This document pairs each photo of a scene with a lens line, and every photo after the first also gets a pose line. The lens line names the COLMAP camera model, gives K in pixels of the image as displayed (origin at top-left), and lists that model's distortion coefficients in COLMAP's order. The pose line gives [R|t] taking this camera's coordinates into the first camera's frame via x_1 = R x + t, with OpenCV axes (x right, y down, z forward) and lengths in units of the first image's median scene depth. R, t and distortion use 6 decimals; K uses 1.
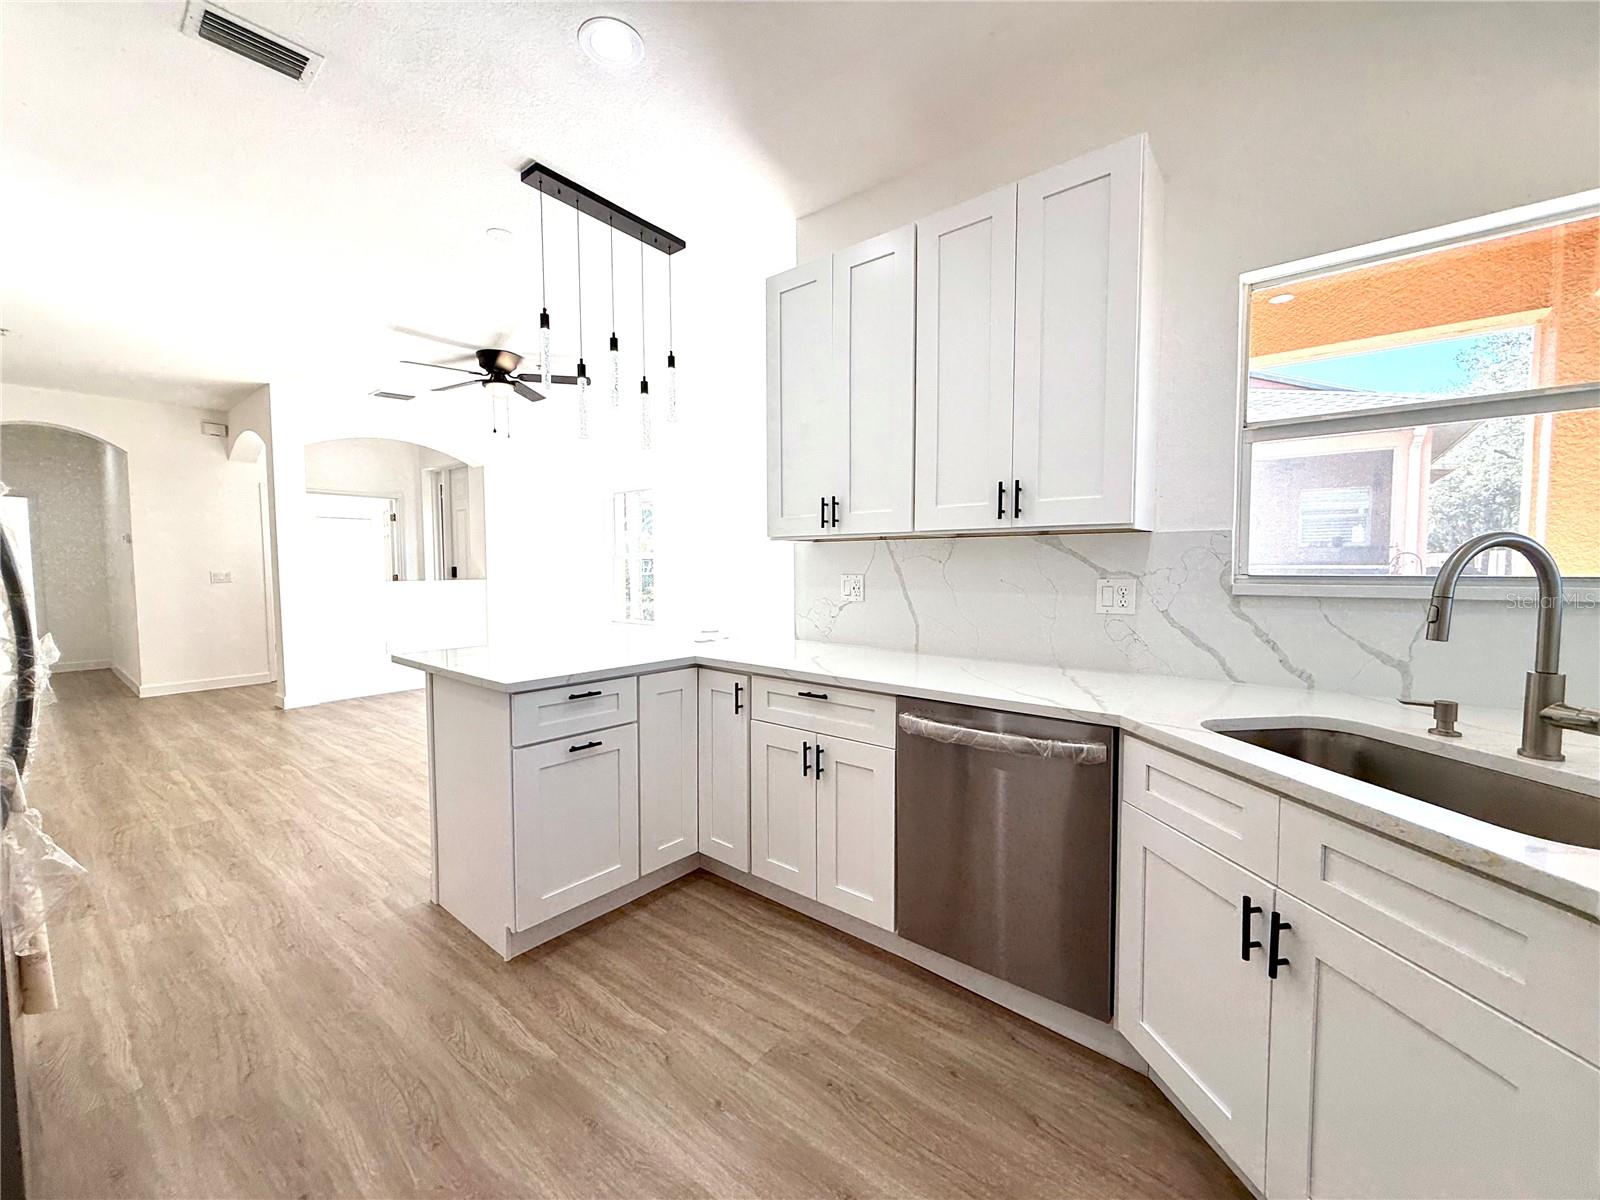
lens RADIAL K [[635.0, 0, 793.6], [0, 635.0, 601.7], [0, 0, 1]] dist [-0.000734, 0.000030]
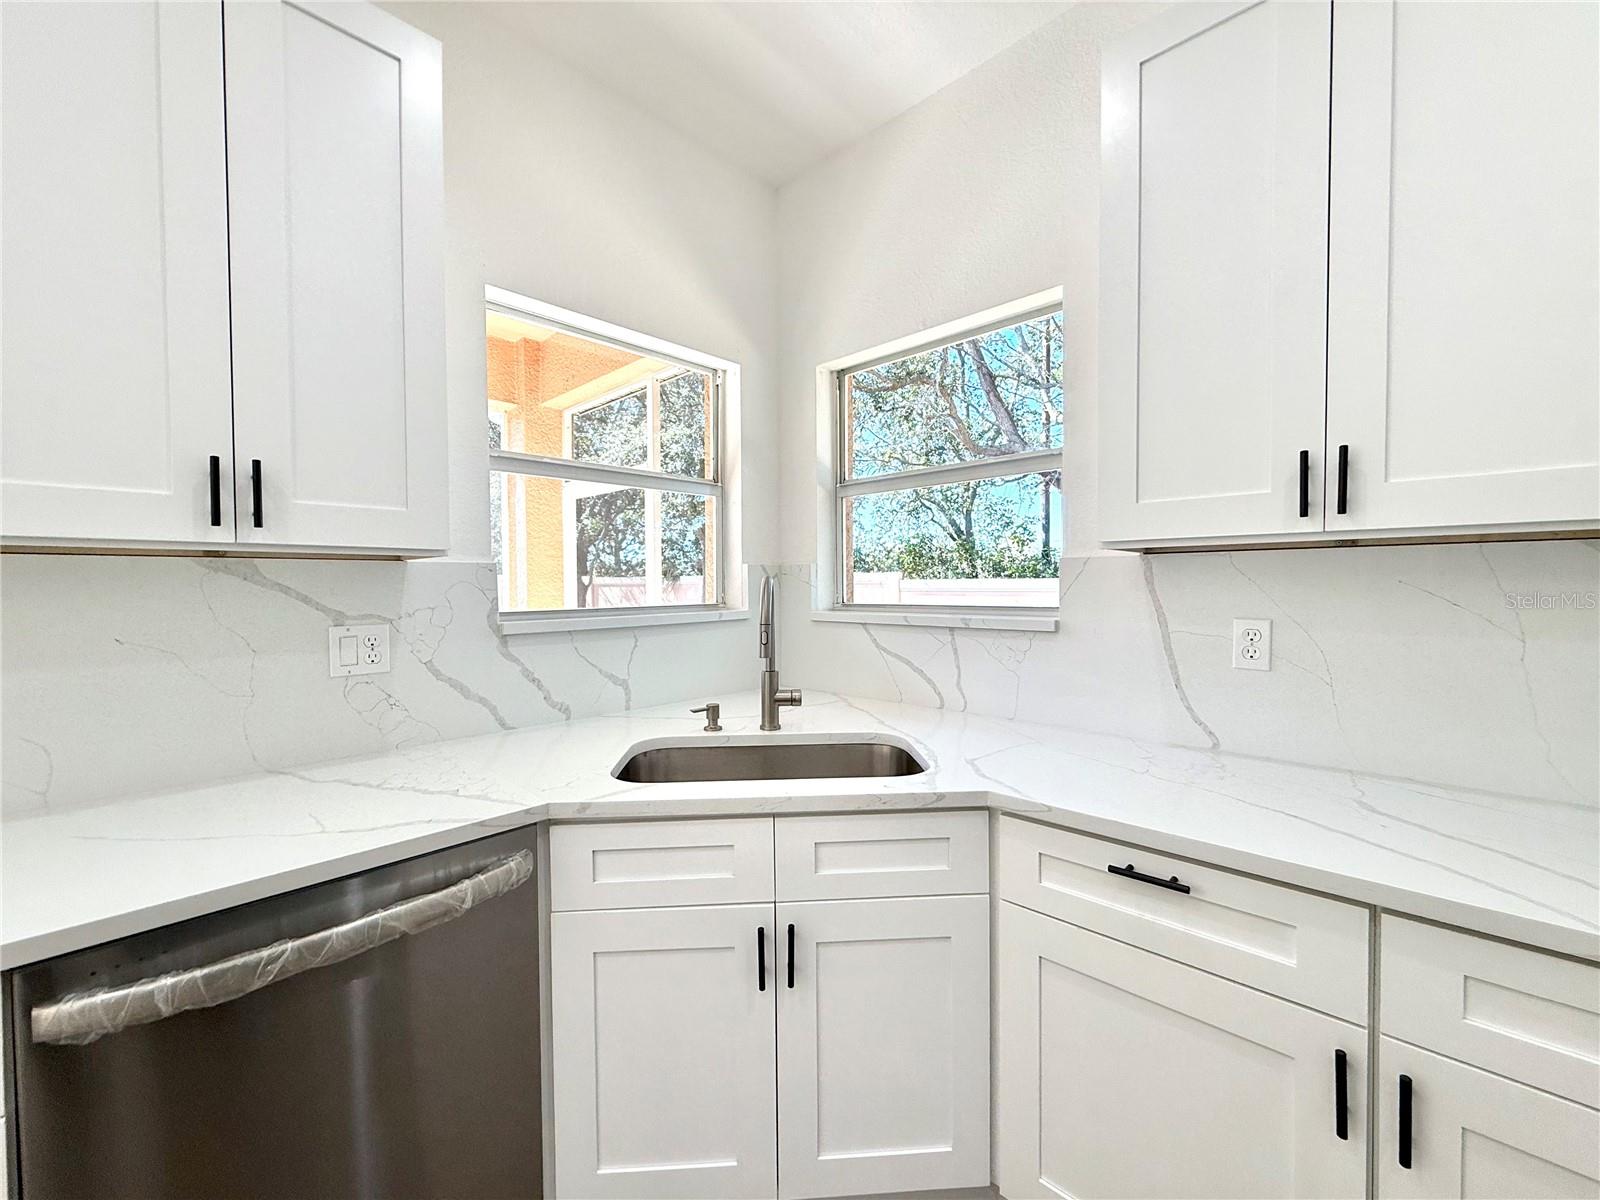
lens RADIAL K [[635.0, 0, 798.9], [0, 635.0, 602.4], [0, 0, 1]] dist [-0.000734, 0.000030]
pose [[0.069861, -0.024477, 0.997256, -0.178321], [0.069657, 0.997378, 0.019600, -0.045227], [-0.995122, 0.068096, 0.071383, 0.511930]]
